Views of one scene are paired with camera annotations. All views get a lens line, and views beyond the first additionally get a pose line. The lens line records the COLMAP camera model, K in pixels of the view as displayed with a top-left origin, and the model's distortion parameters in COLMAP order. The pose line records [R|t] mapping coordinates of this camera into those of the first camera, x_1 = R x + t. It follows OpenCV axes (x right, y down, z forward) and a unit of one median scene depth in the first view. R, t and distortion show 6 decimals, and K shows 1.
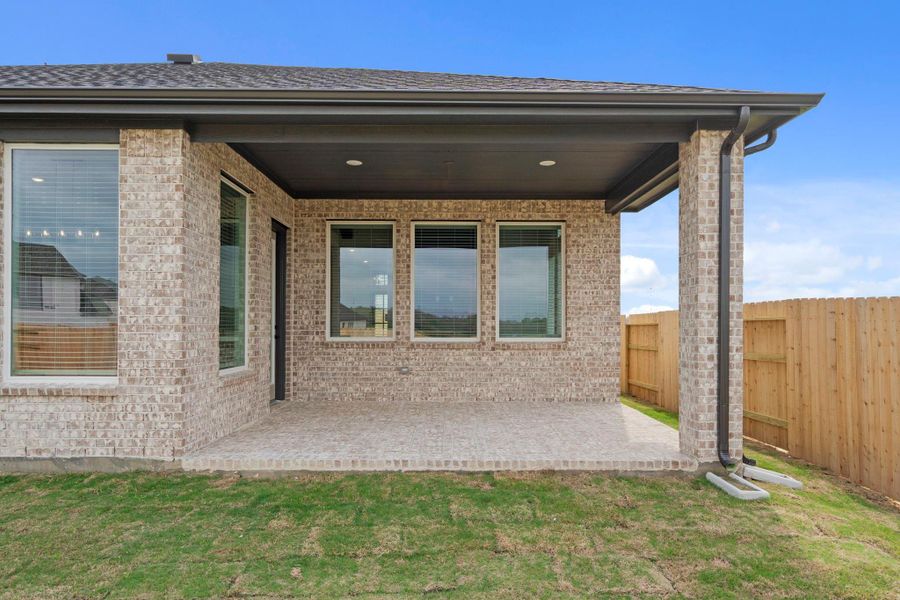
lens RADIAL K [[573.9, 0, 450.0], [0, 573.9, 335.1], [0, 0, 1]] dist [0.000745, 0.000313]
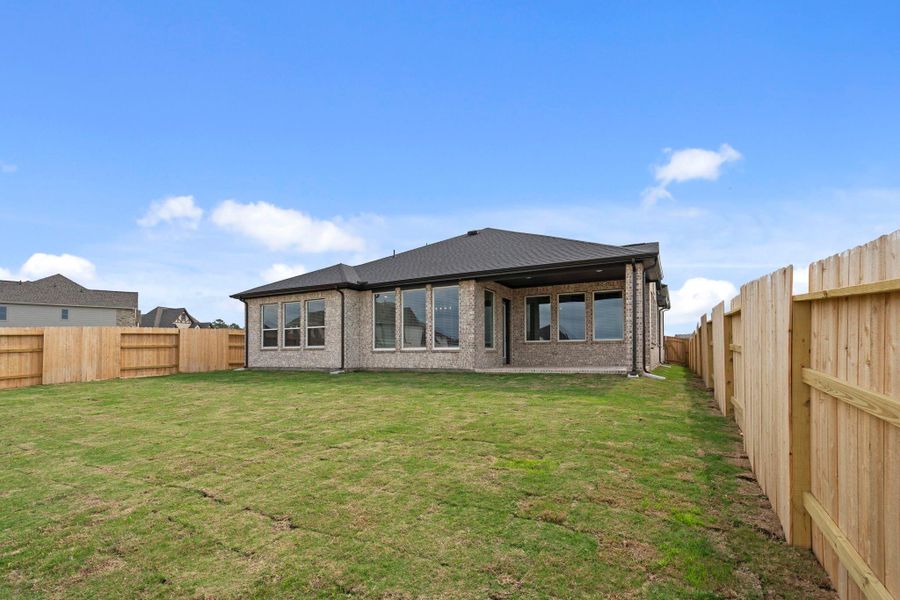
lens RADIAL K [[408.7, 0, 450.0], [0, 408.7, 300.0], [0, 0, 1]] dist [-0.001611, 0.000230]
pose [[0.880595, -0.071282, -0.468478, 0.473292], [0.002091, 0.989196, -0.146583, 0.117985], [0.473866, 0.128100, 0.871230, -1.030230]]
